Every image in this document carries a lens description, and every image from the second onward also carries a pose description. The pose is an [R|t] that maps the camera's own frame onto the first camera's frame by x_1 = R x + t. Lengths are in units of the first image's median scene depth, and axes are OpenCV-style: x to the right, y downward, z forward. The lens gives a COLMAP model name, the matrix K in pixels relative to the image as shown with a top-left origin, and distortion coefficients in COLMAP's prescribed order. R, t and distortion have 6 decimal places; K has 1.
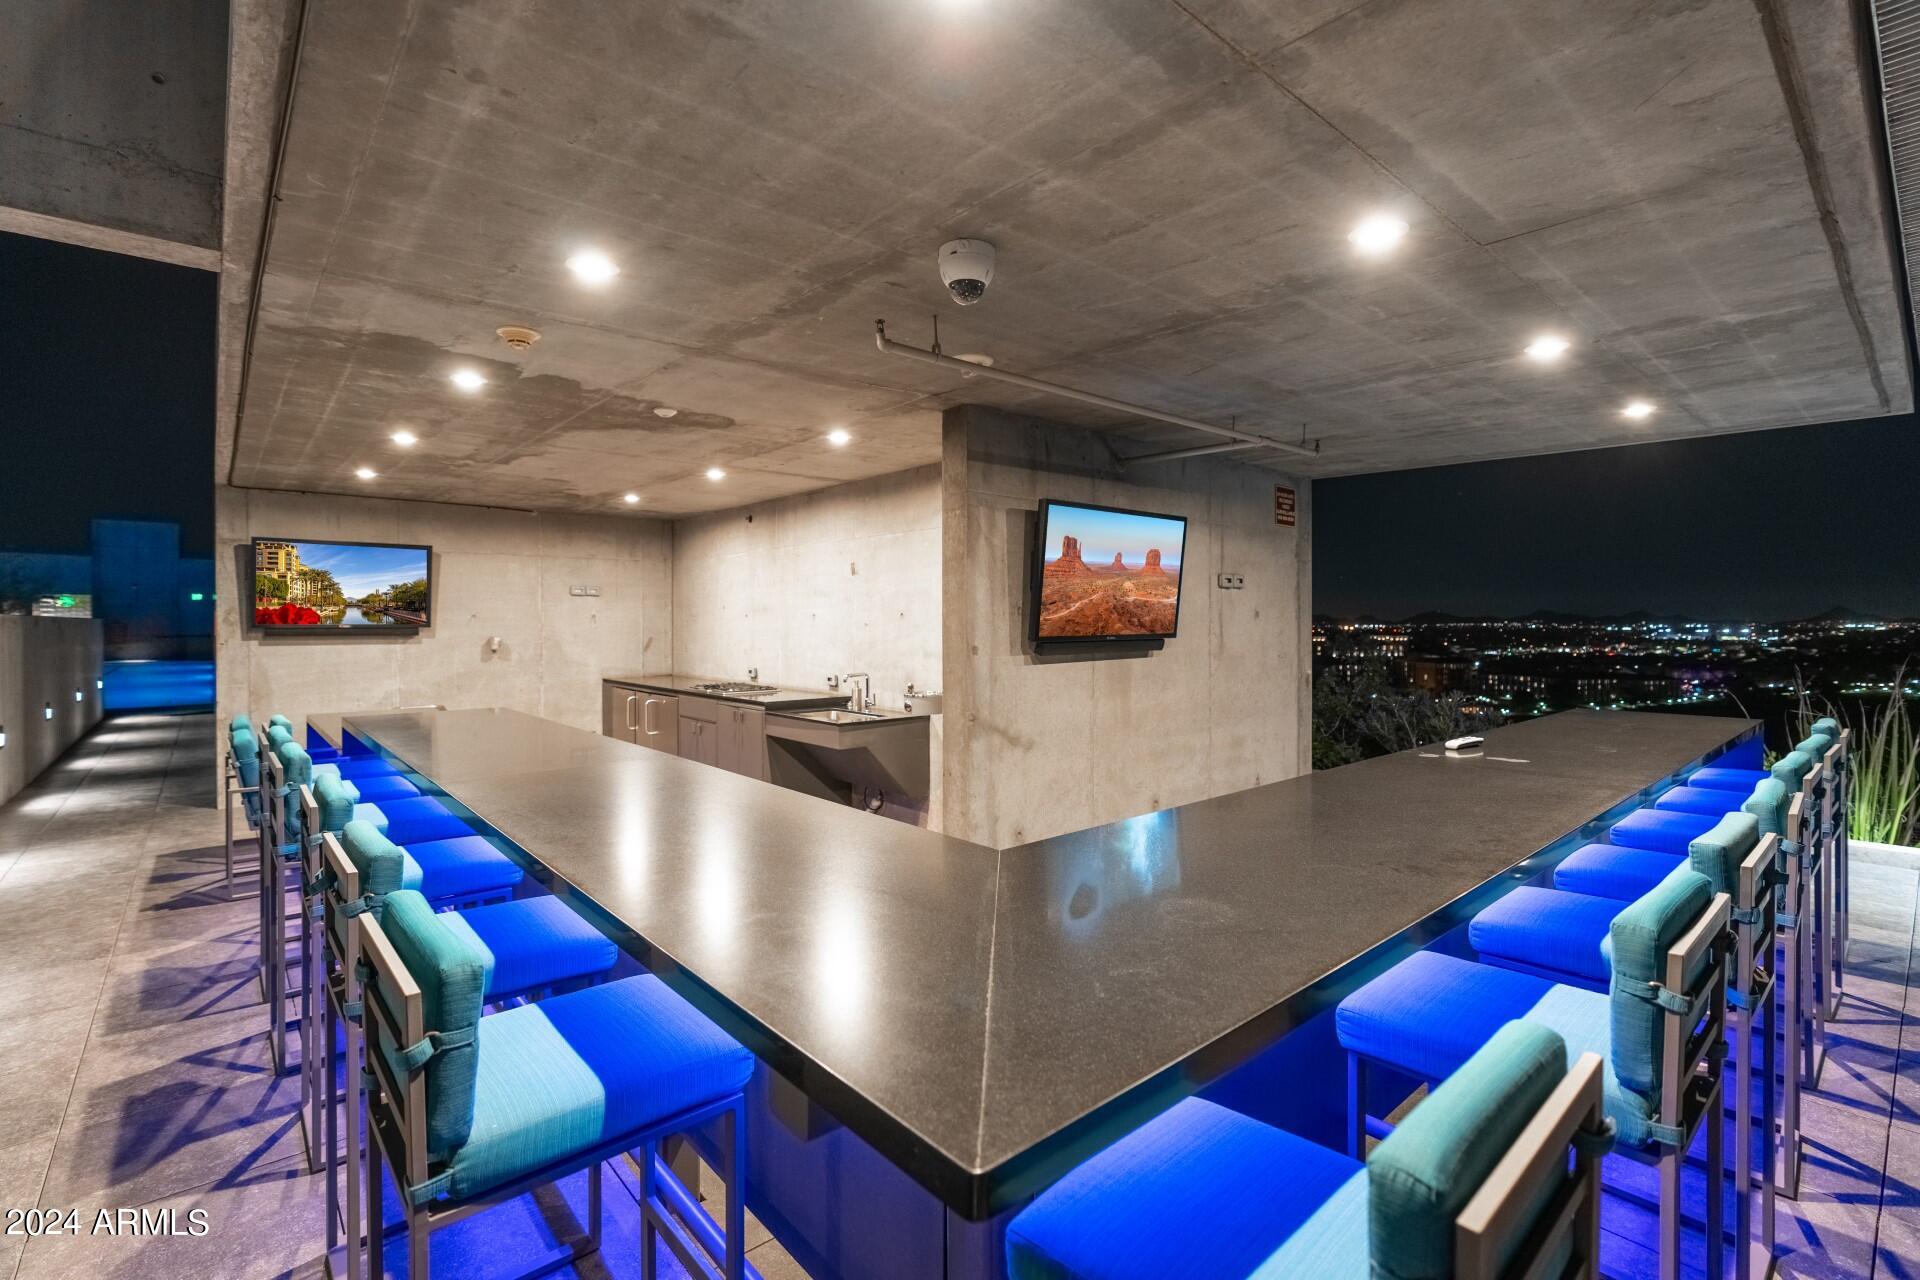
lens RADIAL K [[866.5, 0, 950.2], [0, 866.5, 623.0], [0, 0, 1]] dist [-0.018456, 0.007277]
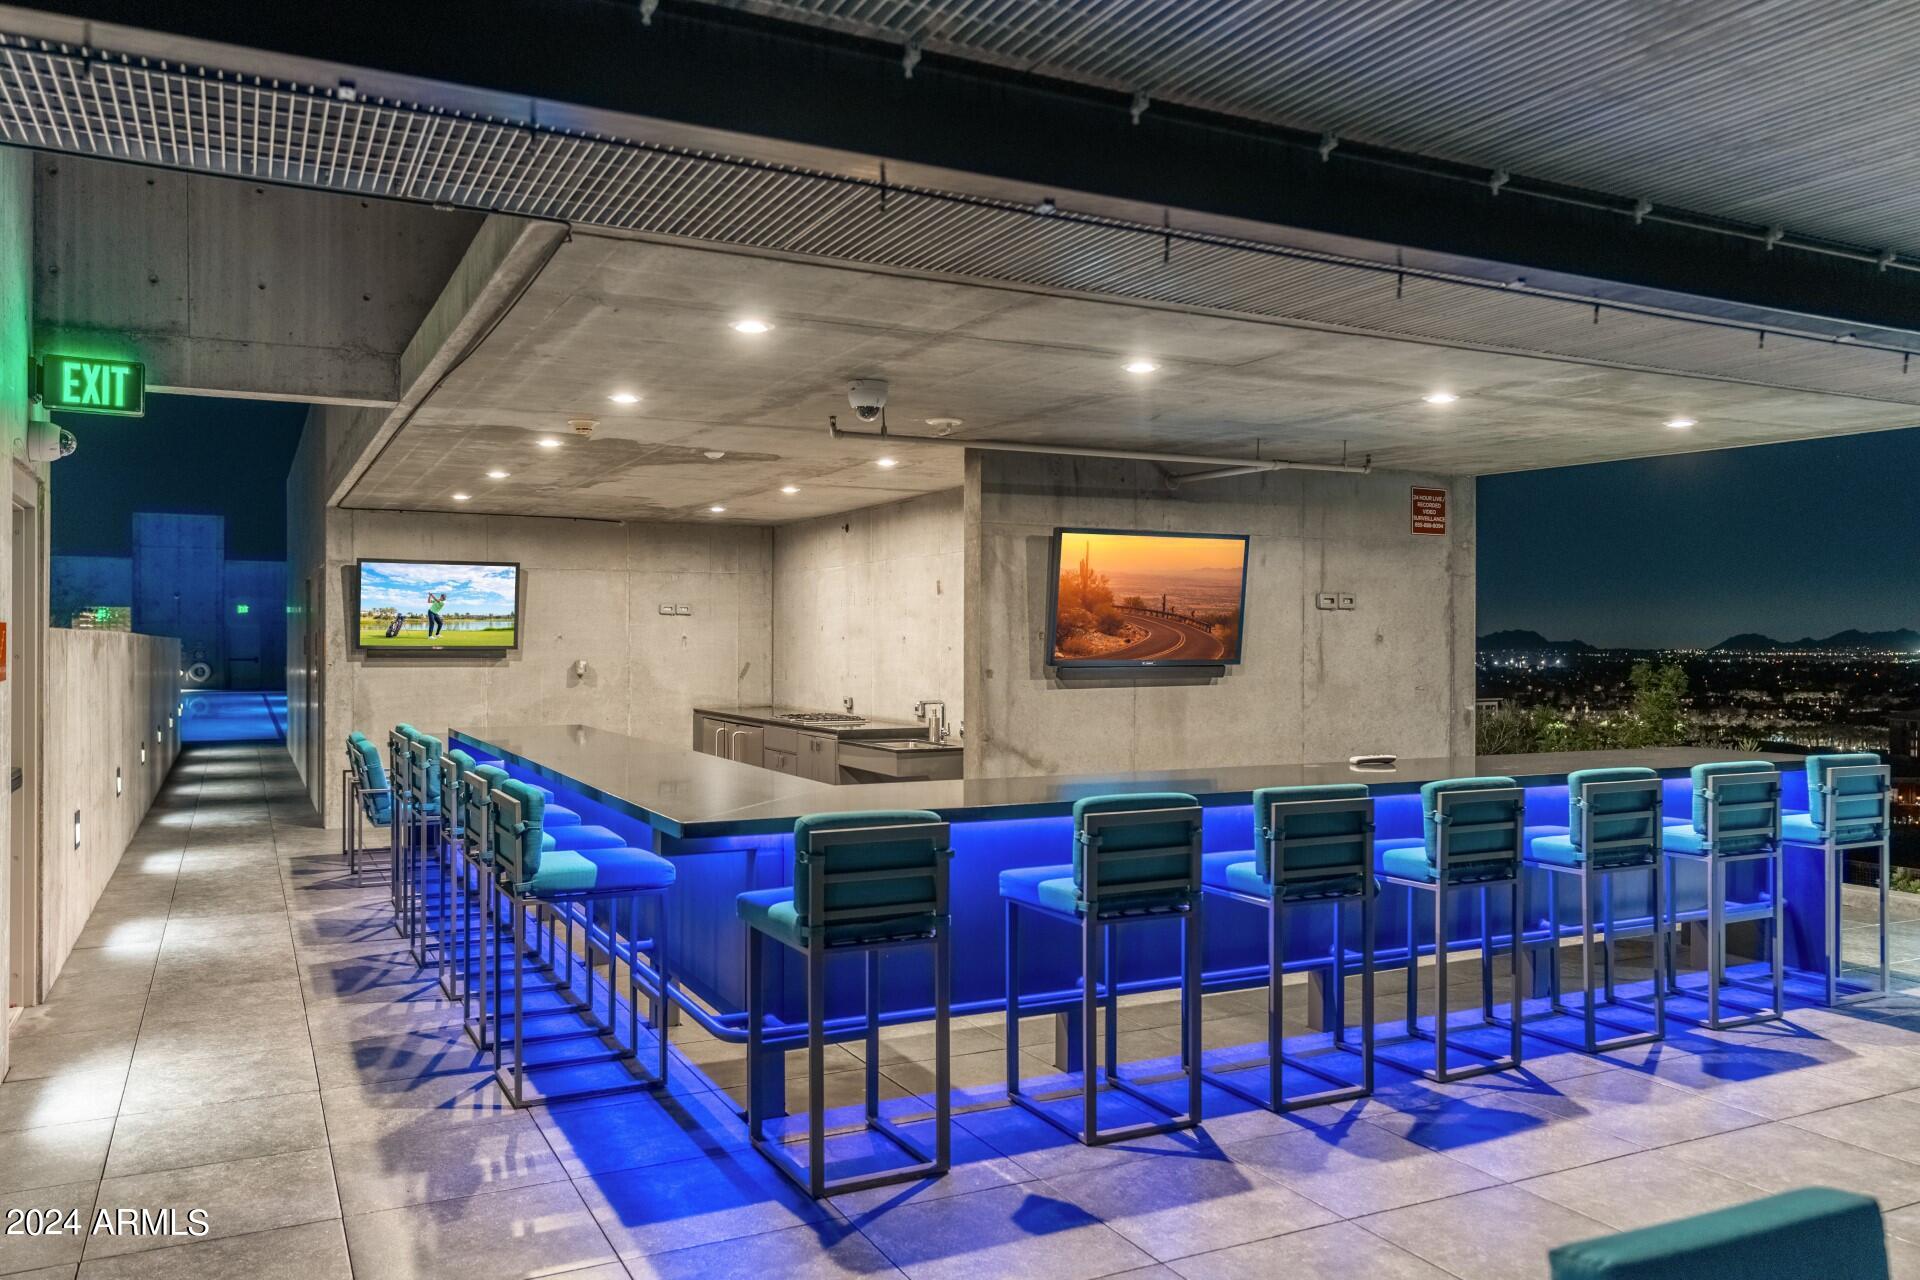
lens RADIAL K [[1417.6, 0, 960.0], [0, 1417.6, 640.0], [0, 0, 1]] dist [-0.005168, -0.002705]
pose [[0.972034, 0.003225, -0.234817, 0.335041], [-0.004274, 0.999983, -0.003959, -0.001734], [0.234800, 0.004852, 0.972032, -0.569885]]
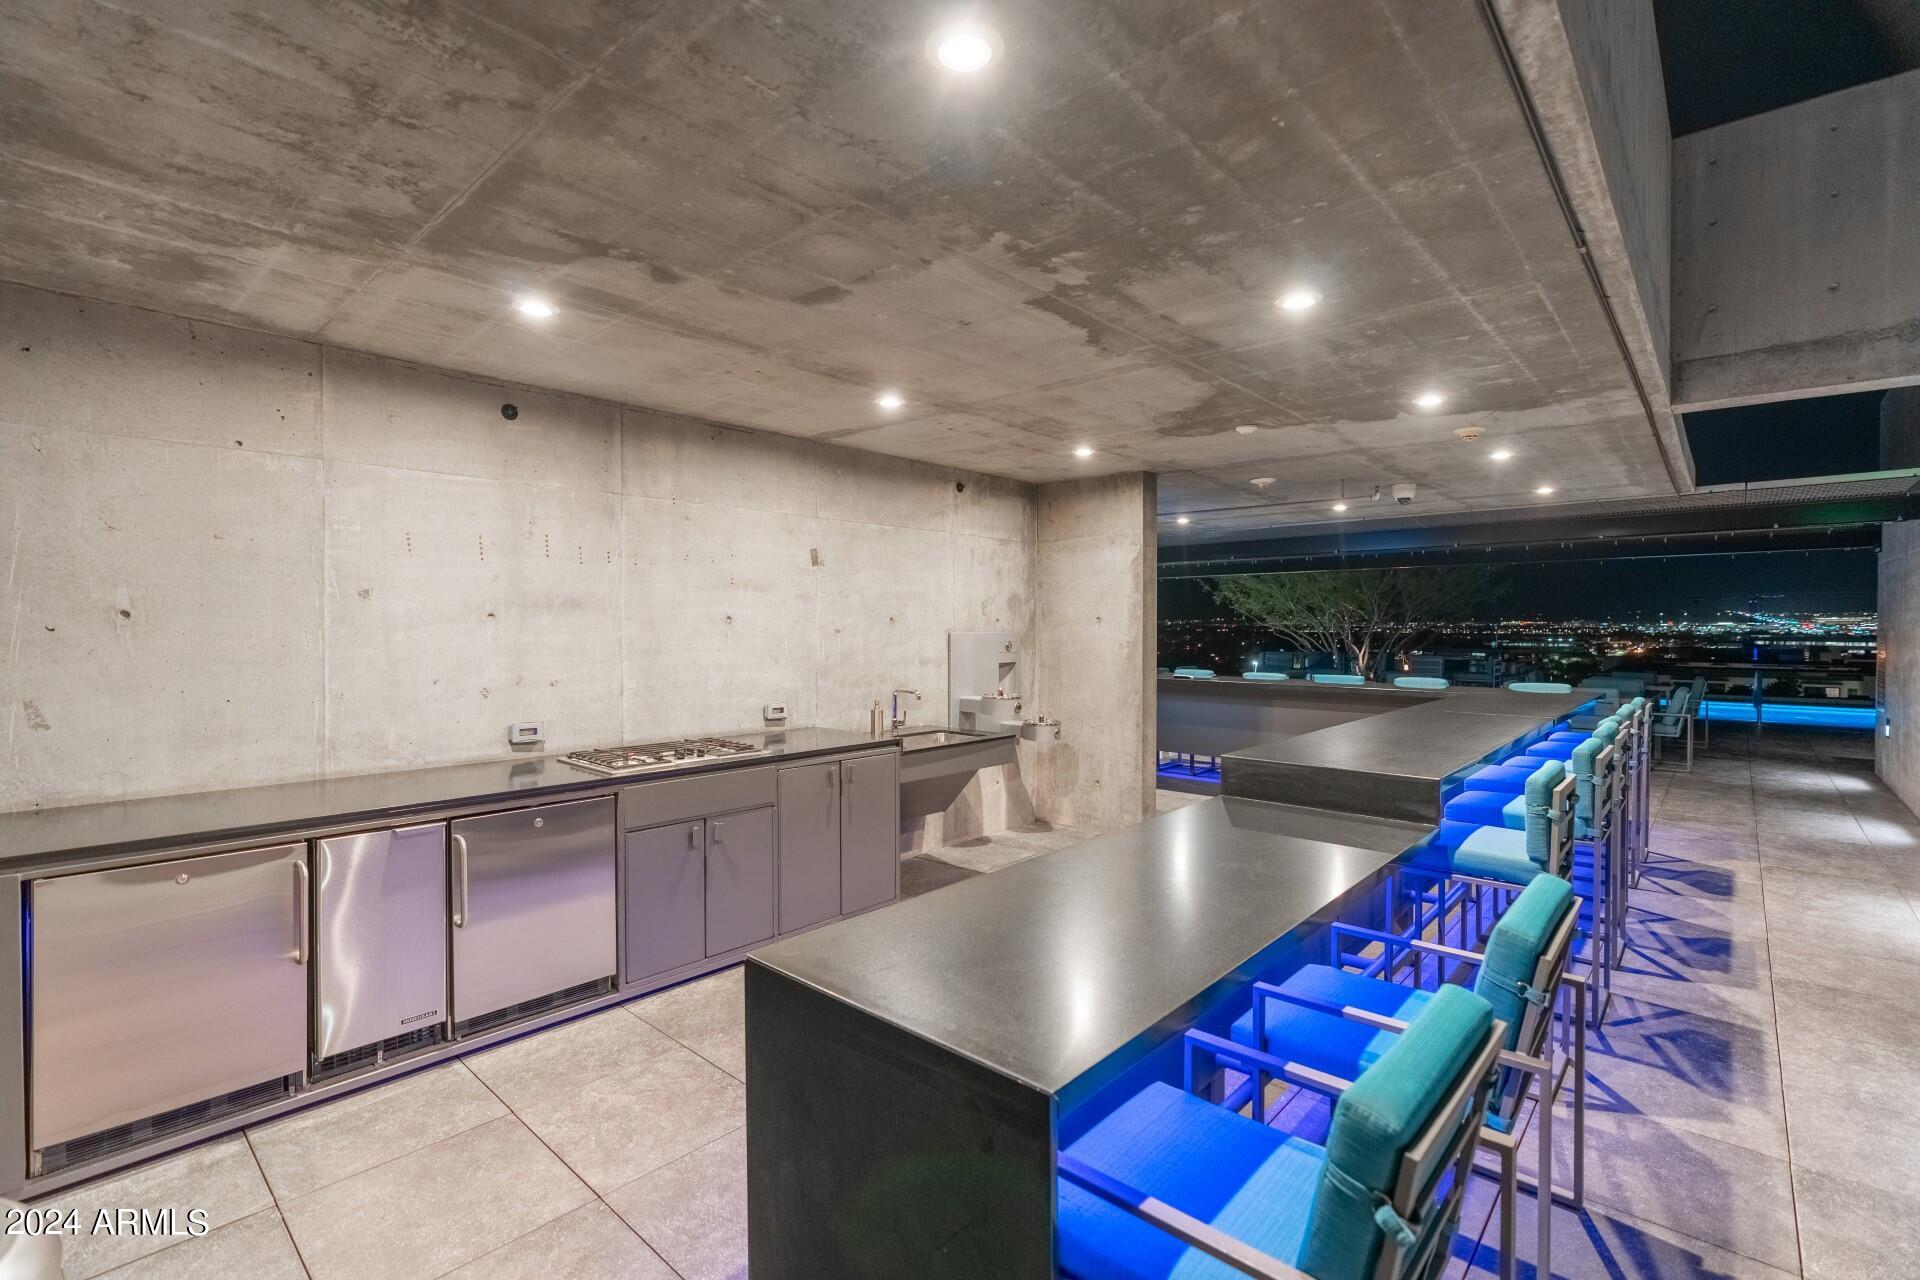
lens RADIAL K [[853.7, 0, 994.8], [0, 853.7, 636.7], [0, 0, 1]] dist [0.000022, 0.000036]
pose [[-0.142801, -0.010068, 0.989700, -1.117515], [0.004395, 0.999932, 0.010806, -0.001043], [-0.989742, 0.005893, -0.142747, 1.229456]]
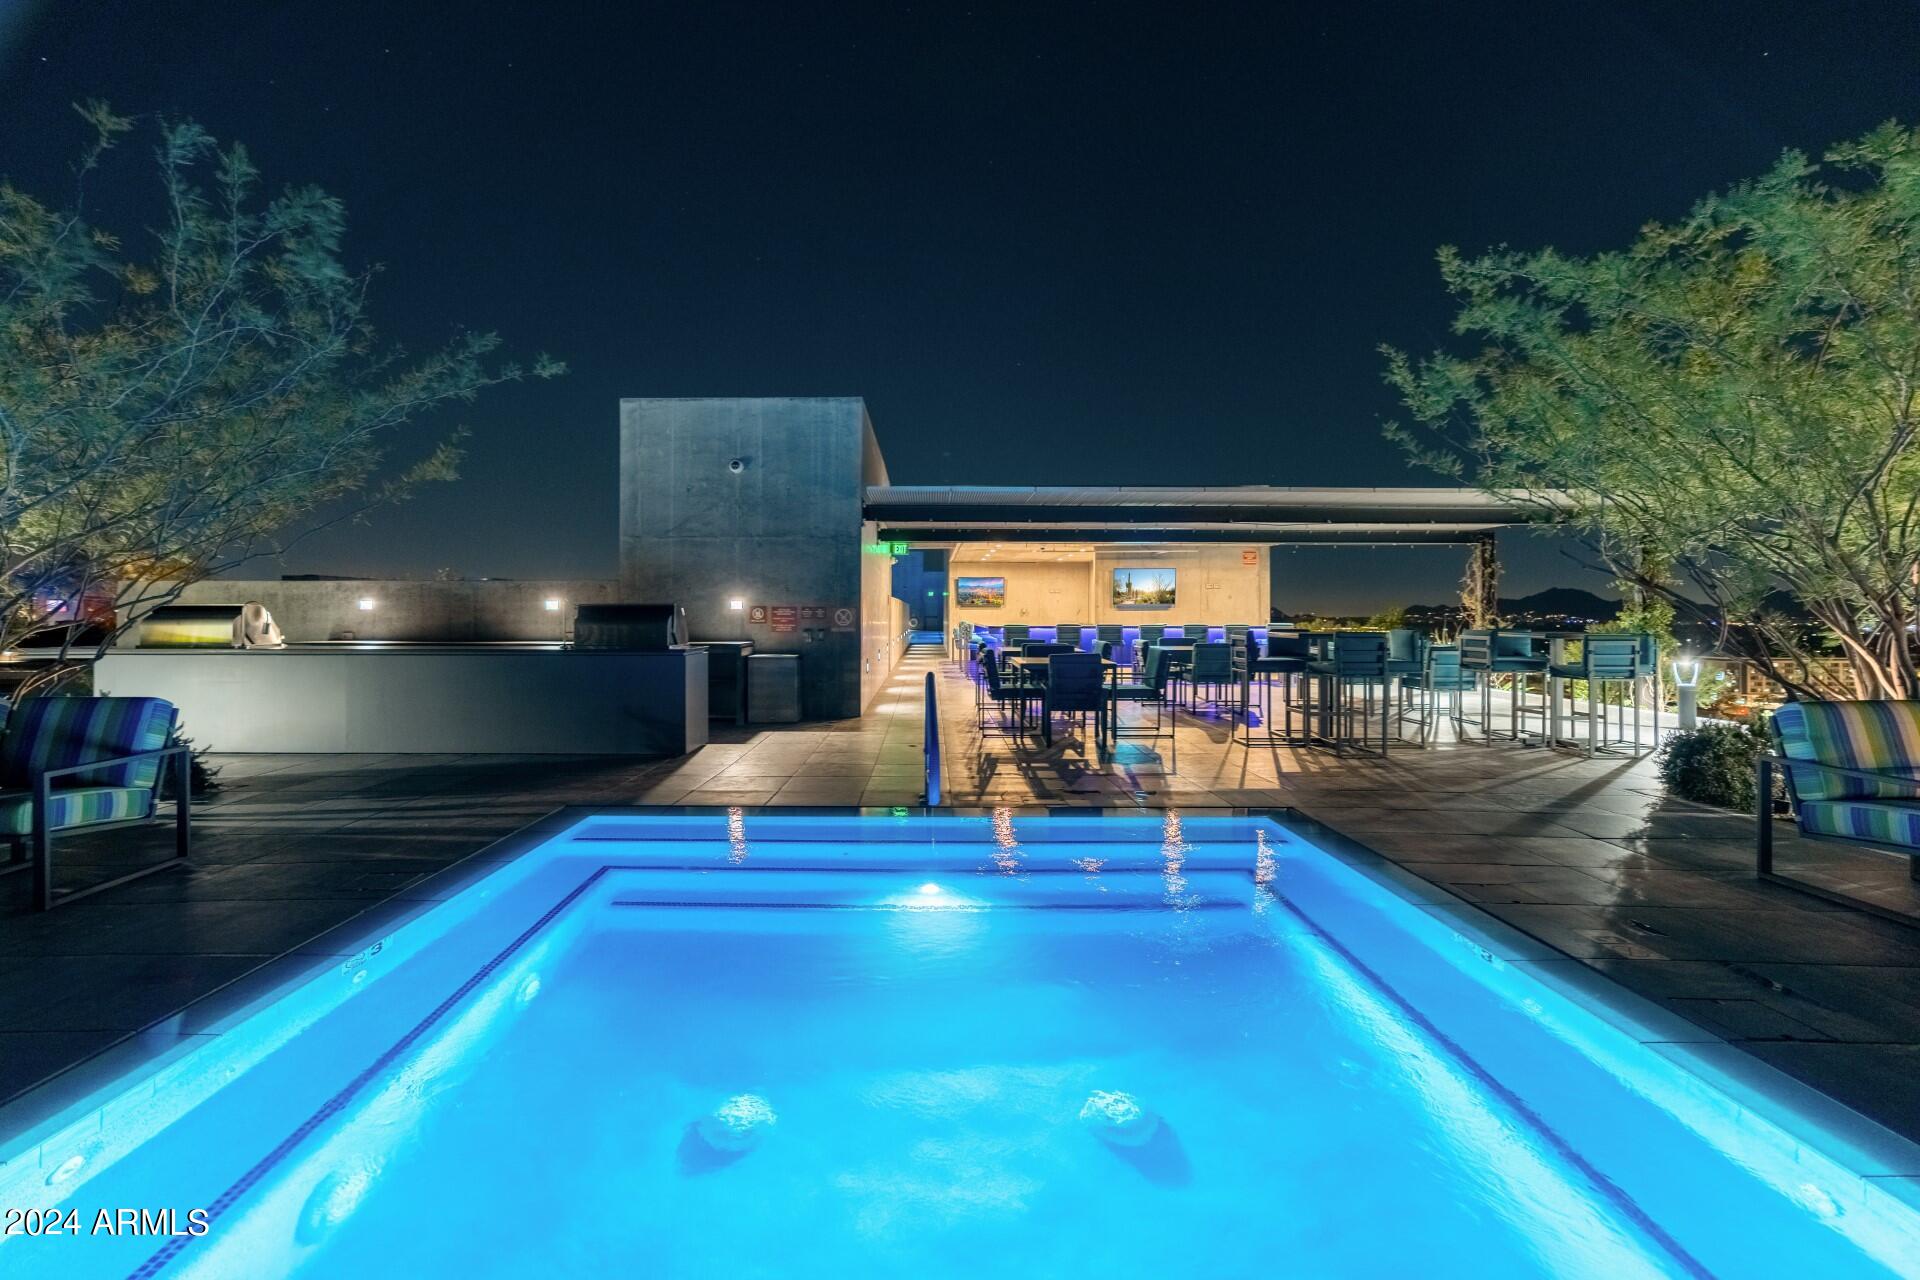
lens RADIAL K [[884.7, 0, 906.7], [0, 884.7, 602.2], [0, 0, 1]] dist [-0.002201, -0.000275]
pose [[0.741132, -0.006832, -0.671324, 1.835767], [-0.002068, 0.999920, -0.012460, 0.055002], [0.671356, 0.010623, 0.741059, -2.285289]]
